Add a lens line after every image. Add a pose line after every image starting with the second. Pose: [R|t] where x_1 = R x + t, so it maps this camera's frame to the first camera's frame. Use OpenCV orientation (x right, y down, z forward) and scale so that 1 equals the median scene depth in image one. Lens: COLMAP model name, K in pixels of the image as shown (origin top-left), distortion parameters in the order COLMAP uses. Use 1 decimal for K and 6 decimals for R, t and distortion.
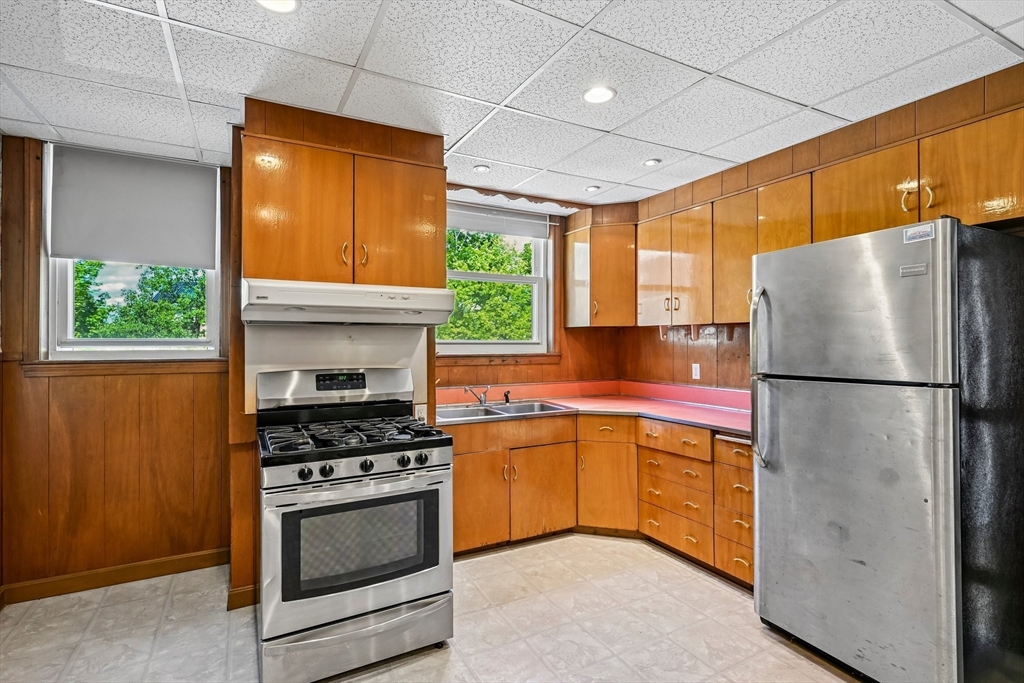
lens RADIAL K [[488.5, 0, 512.0], [0, 488.5, 341.5], [0, 0, 1]] dist [-0.000012, 0.000864]
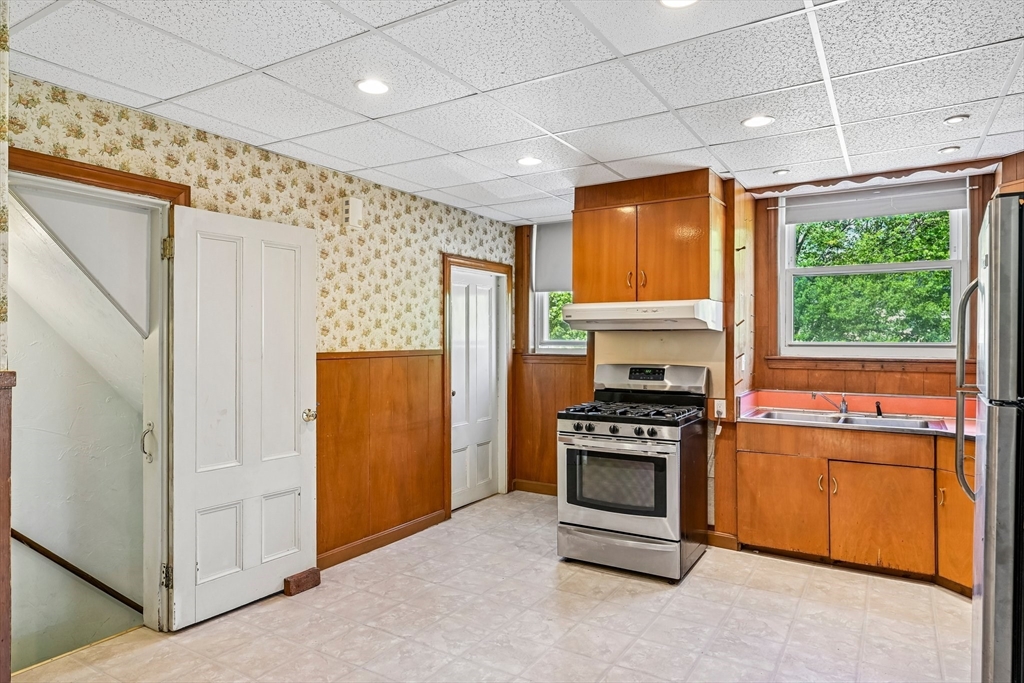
lens RADIAL K [[626.7, 0, 512.0], [0, 626.7, 341.5], [0, 0, 1]] dist [0.003381, -0.000148]
pose [[0.499857, 0.003322, -0.866101, 0.905246], [-0.001199, 0.999994, 0.003144, -0.009984], [0.866107, -0.000533, 0.499858, -0.151950]]
